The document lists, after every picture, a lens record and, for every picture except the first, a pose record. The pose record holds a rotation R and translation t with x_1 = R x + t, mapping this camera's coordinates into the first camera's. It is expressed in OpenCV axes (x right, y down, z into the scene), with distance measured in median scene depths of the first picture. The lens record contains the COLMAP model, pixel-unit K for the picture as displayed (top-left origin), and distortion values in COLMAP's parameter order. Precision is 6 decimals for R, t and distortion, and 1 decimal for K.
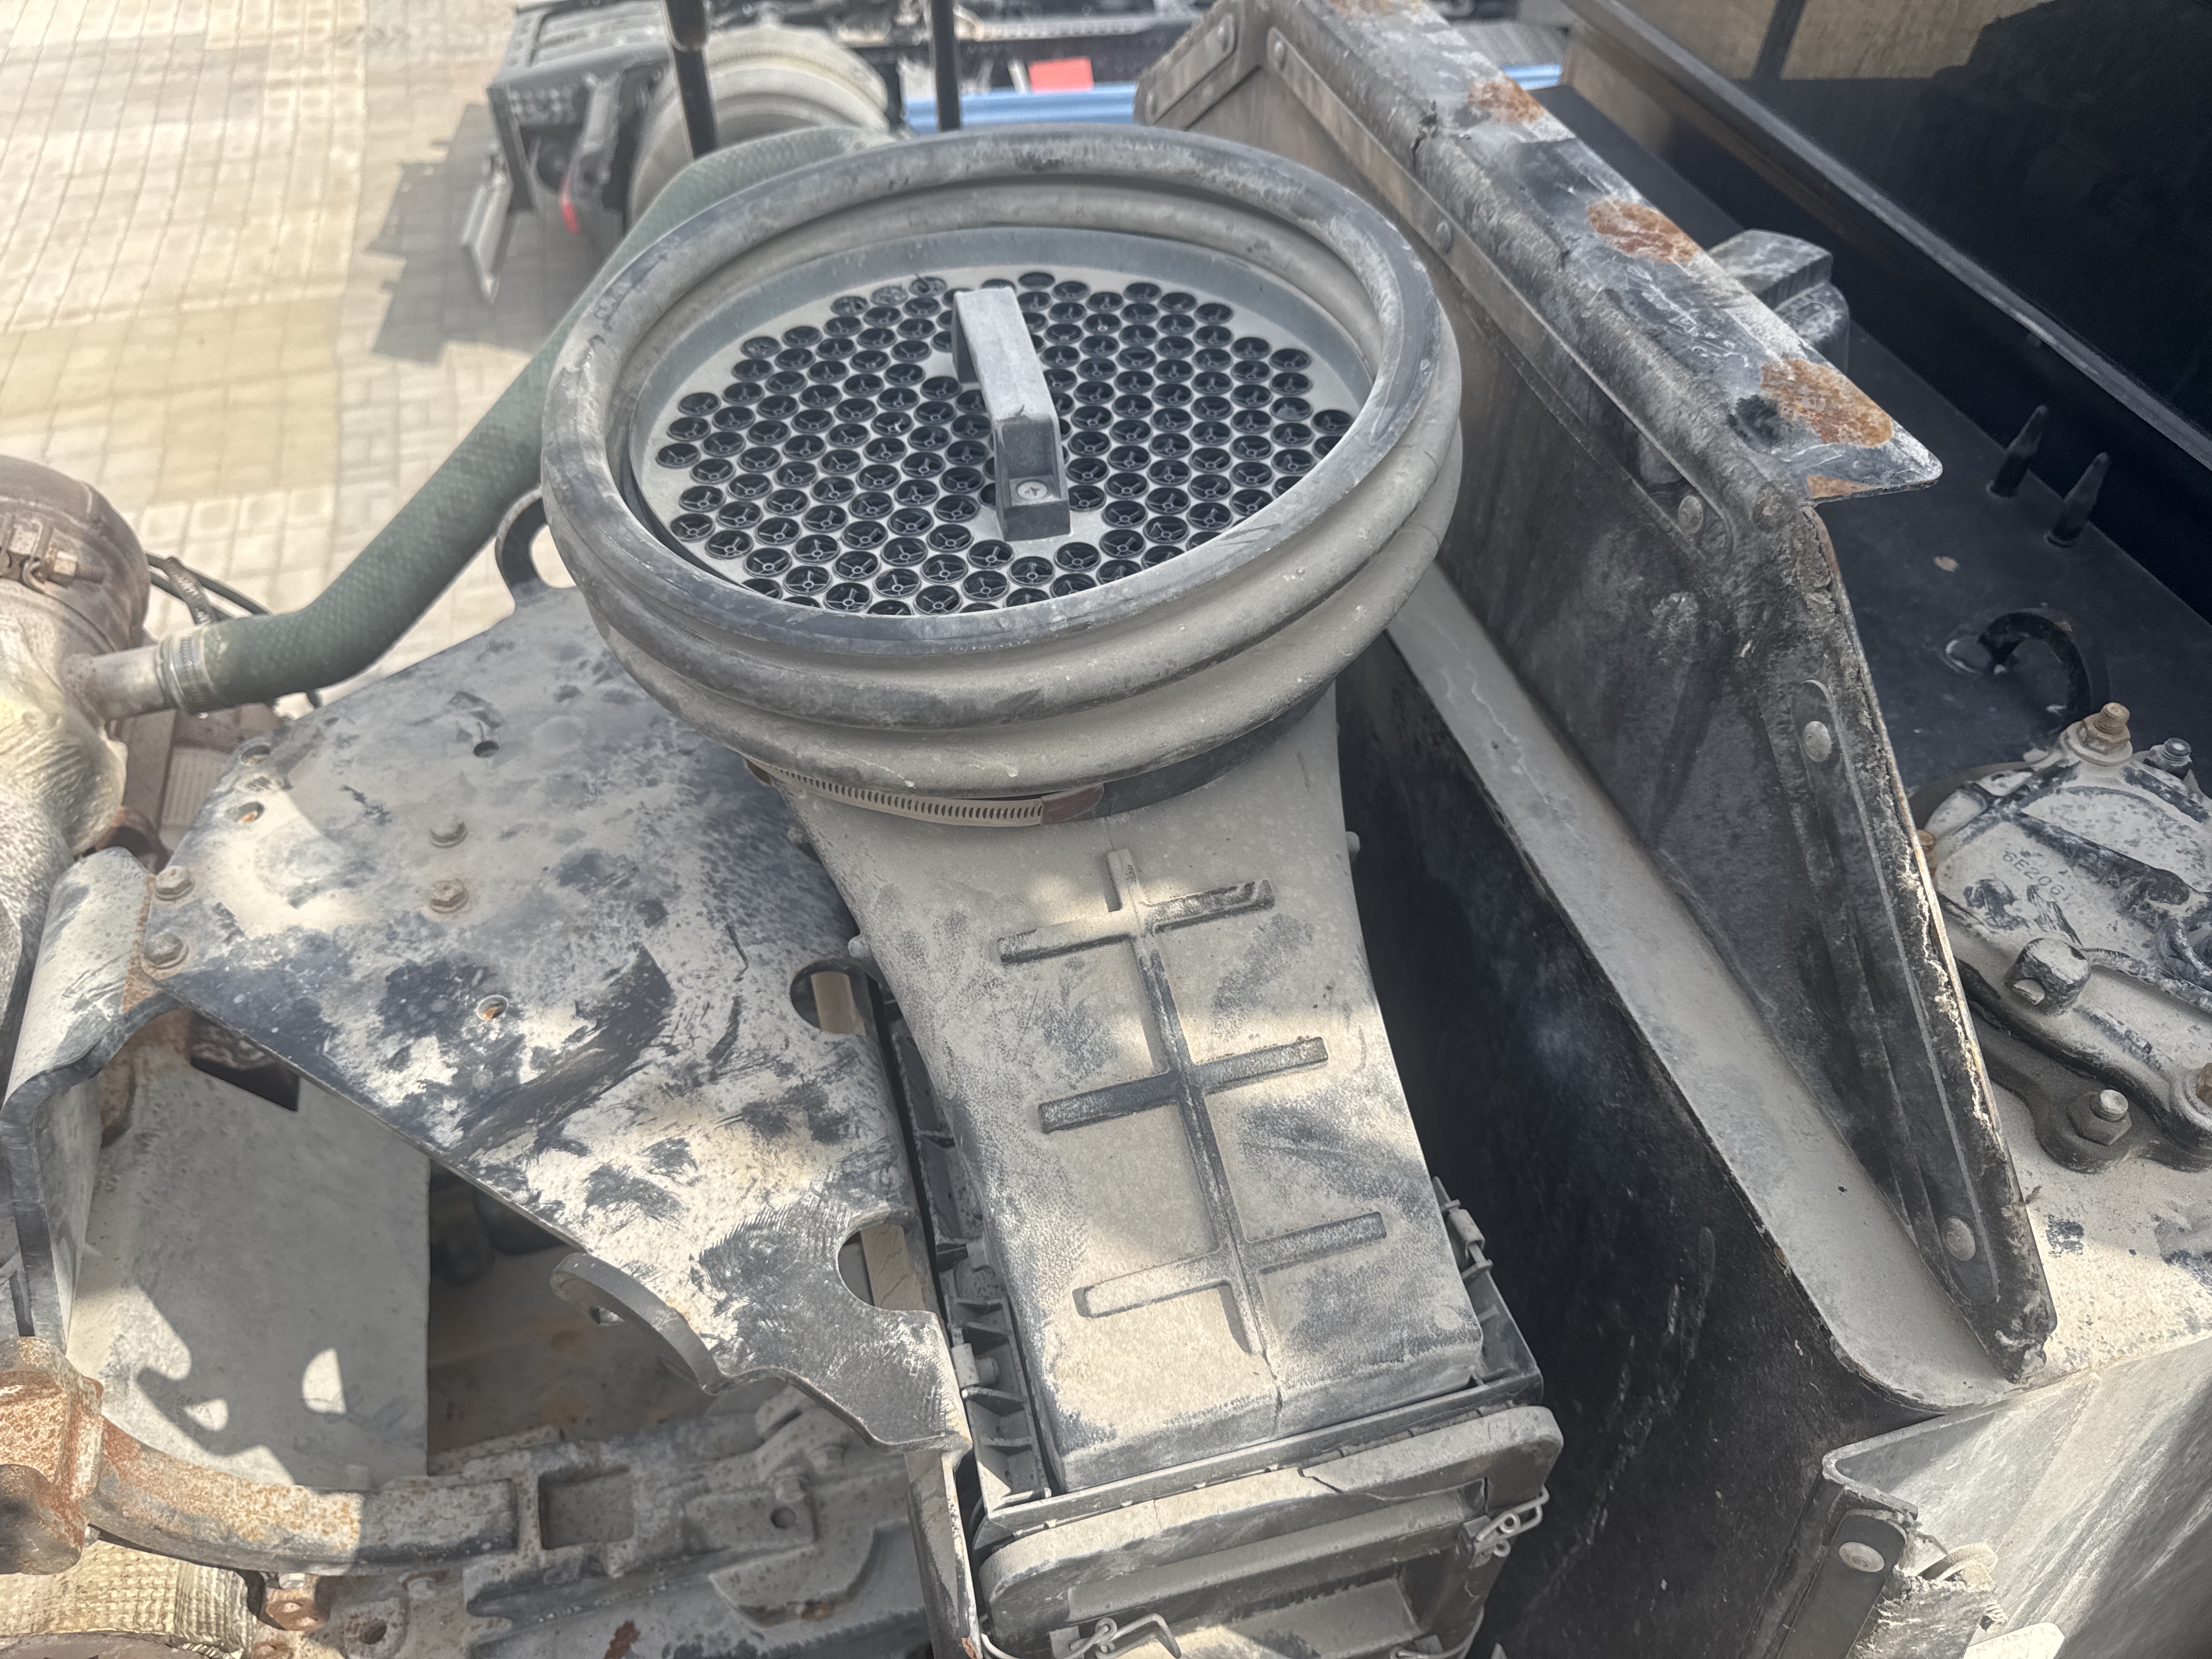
lens RADIAL K [[1542.4, 0, 1090.7], [0, 1542.4, 851.4], [0, 0, 1]] dist [0.117712, -0.209009]
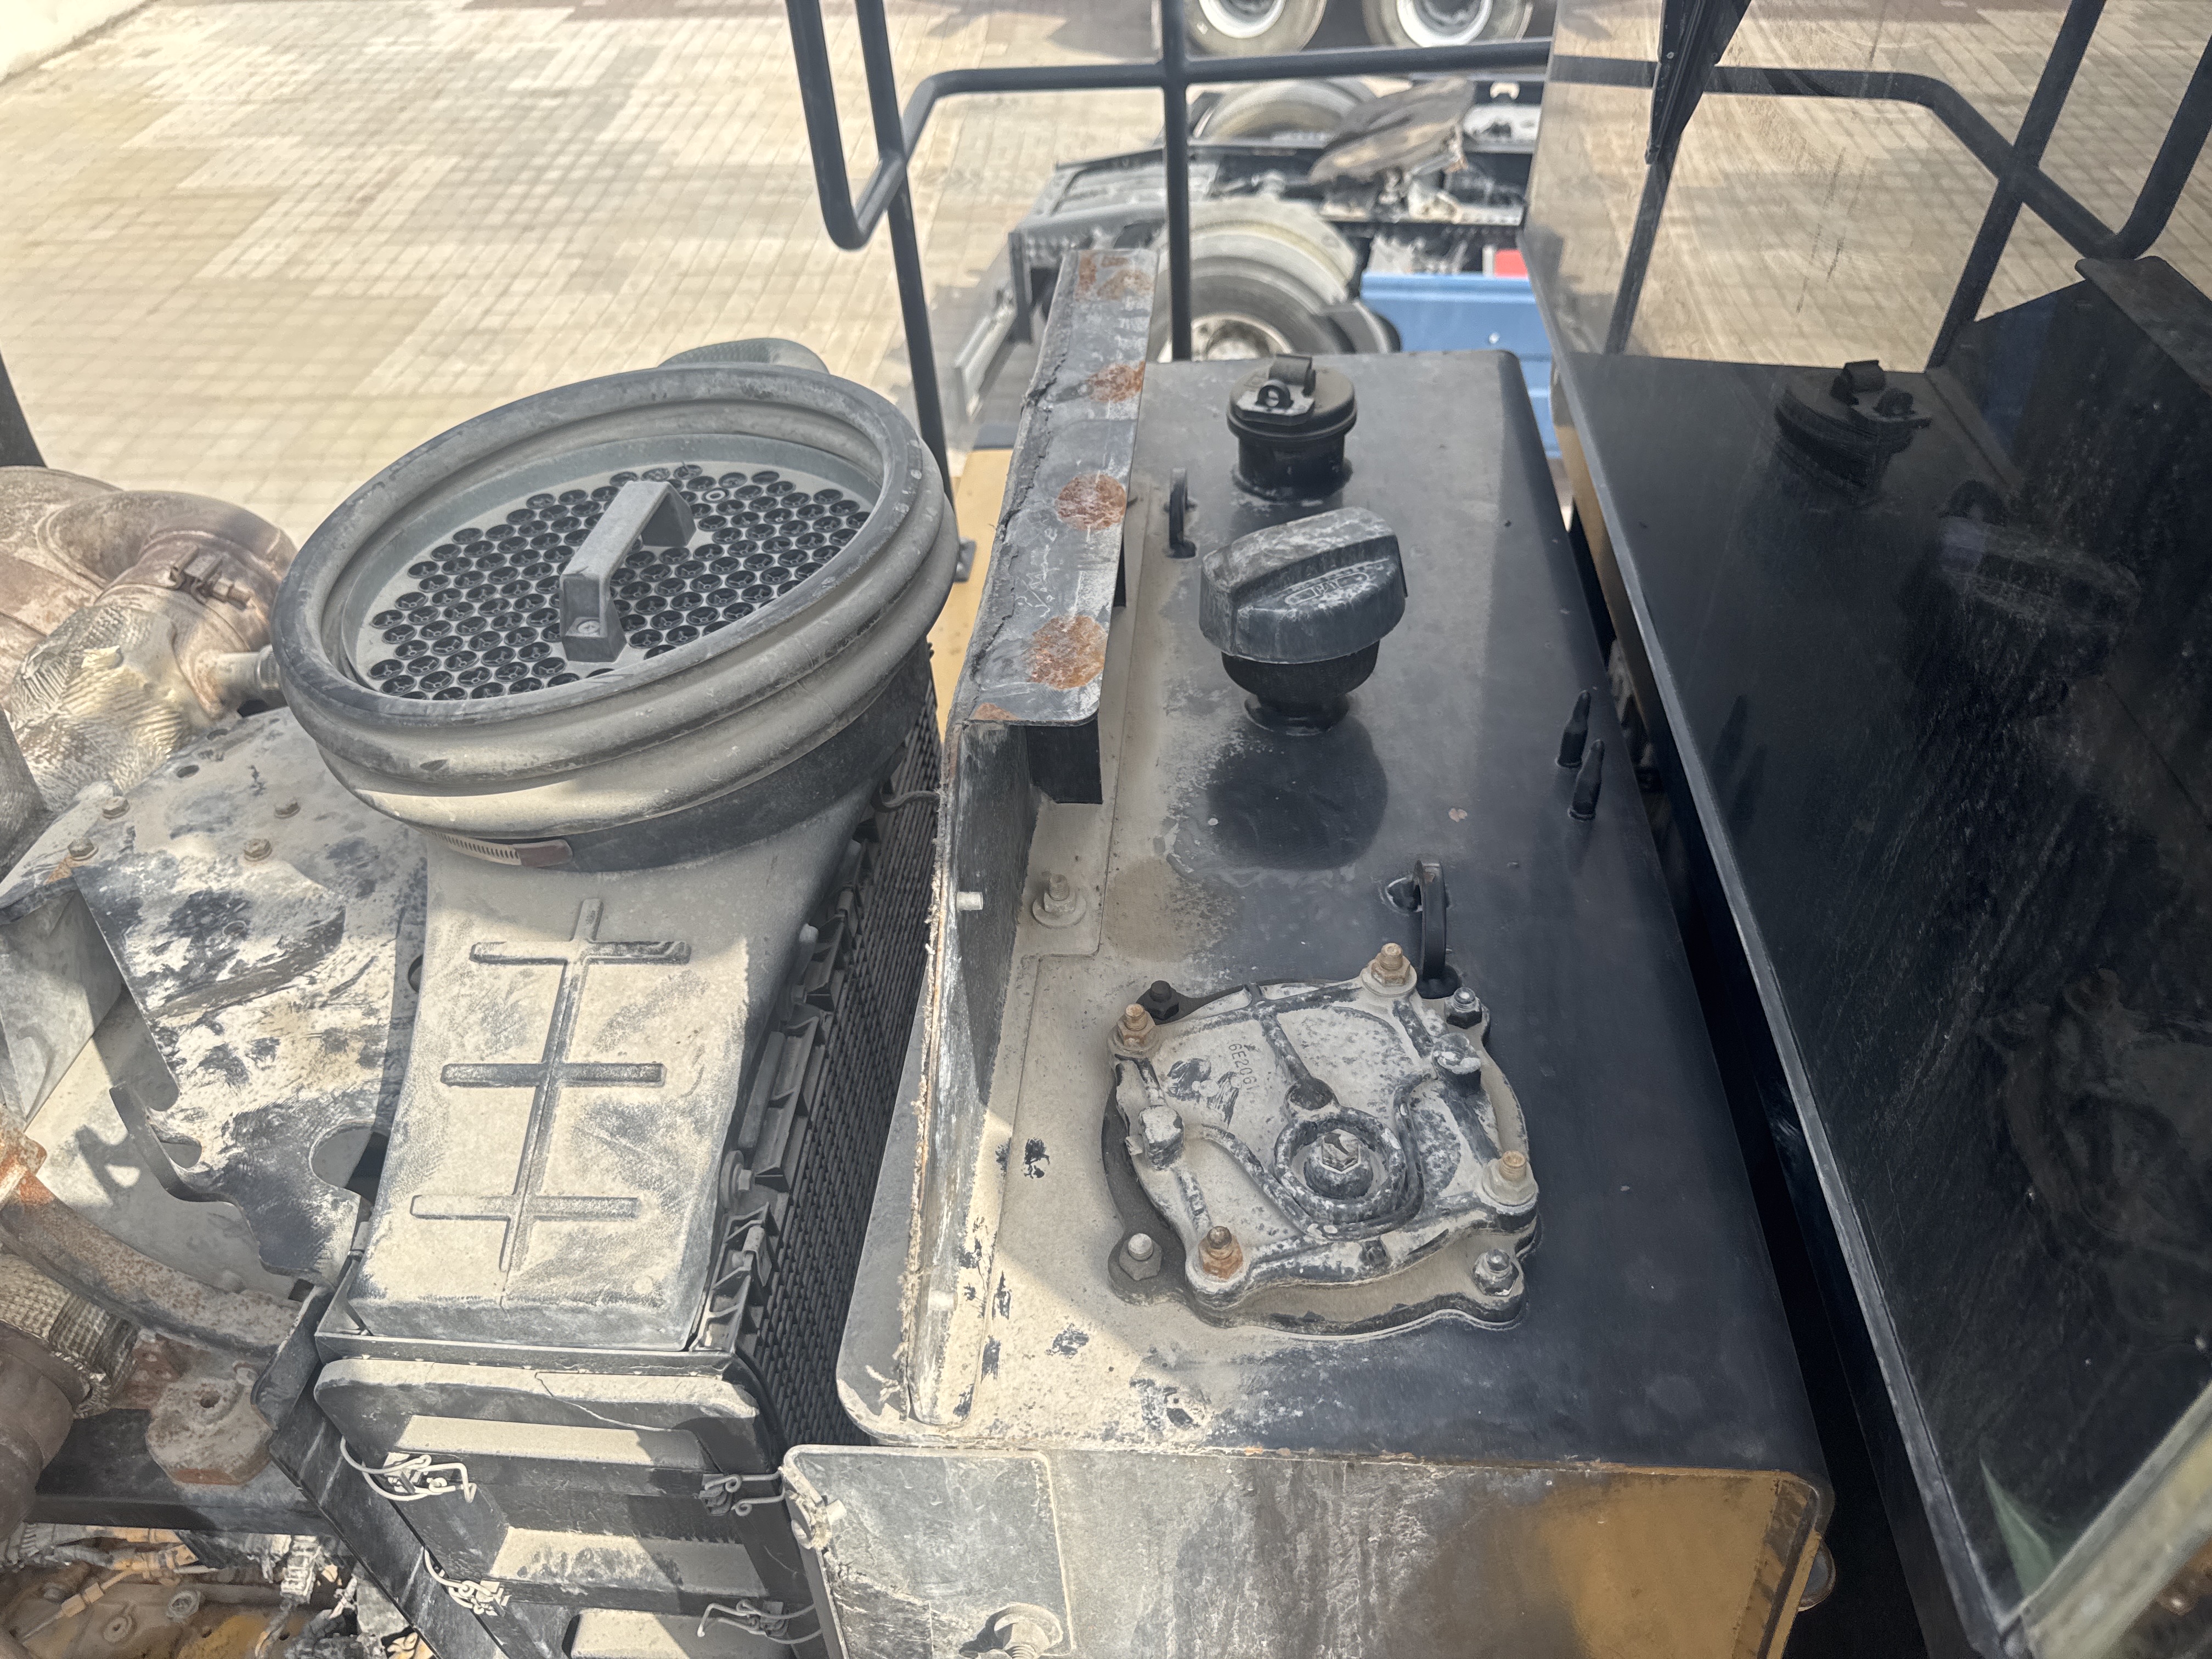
lens RADIAL K [[1581.1, 0, 1118.8], [0, 1581.1, 859.4], [0, 0, 1]] dist [-0.005026, -0.006508]
pose [[0.940627, 0.182905, -0.285949, 0.789359], [-0.204872, 0.977580, -0.048623, -0.057994], [0.270645, 0.104319, 0.957010, -0.168137]]
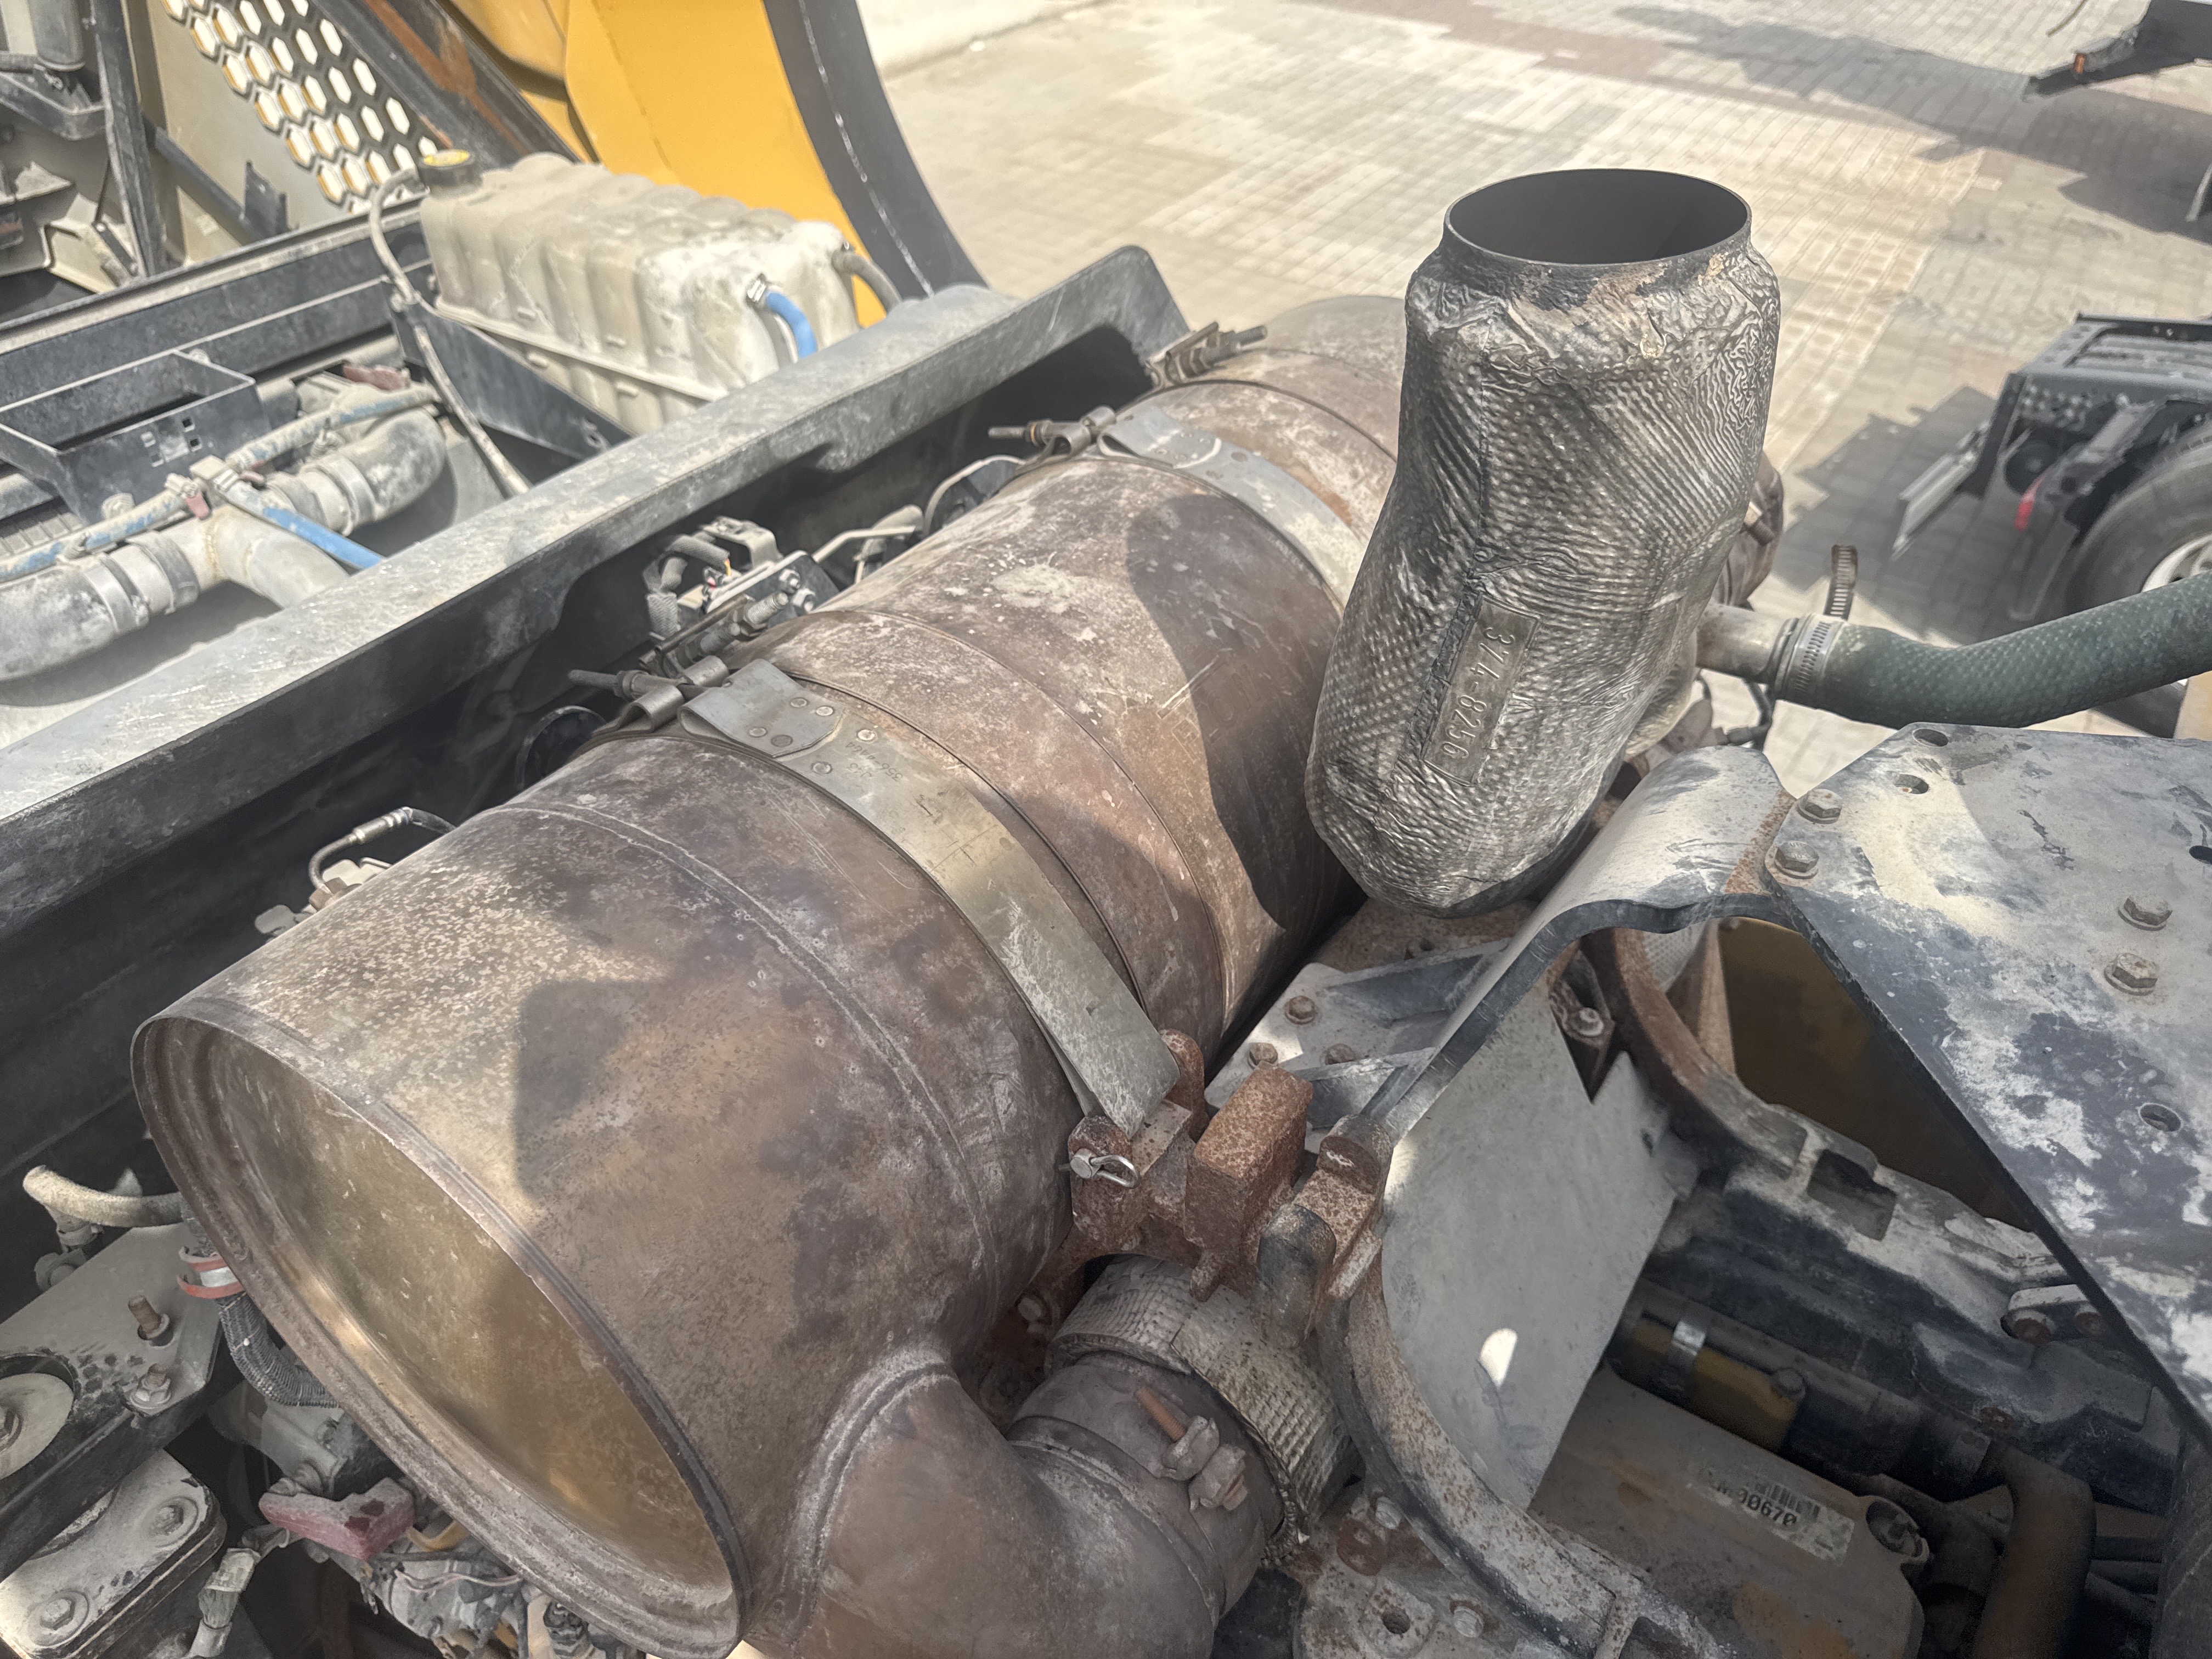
lens RADIAL K [[1575.0, 0, 1106.6], [0, 1575.0, 856.7], [0, 0, 1]] dist [-0.007459, -0.004436]
pose [[0.659694, 0.470096, -0.586357, -0.337920], [-0.552464, 0.832283, 0.045698, 0.249522], [0.509497, 0.293795, 0.808763, 0.066730]]
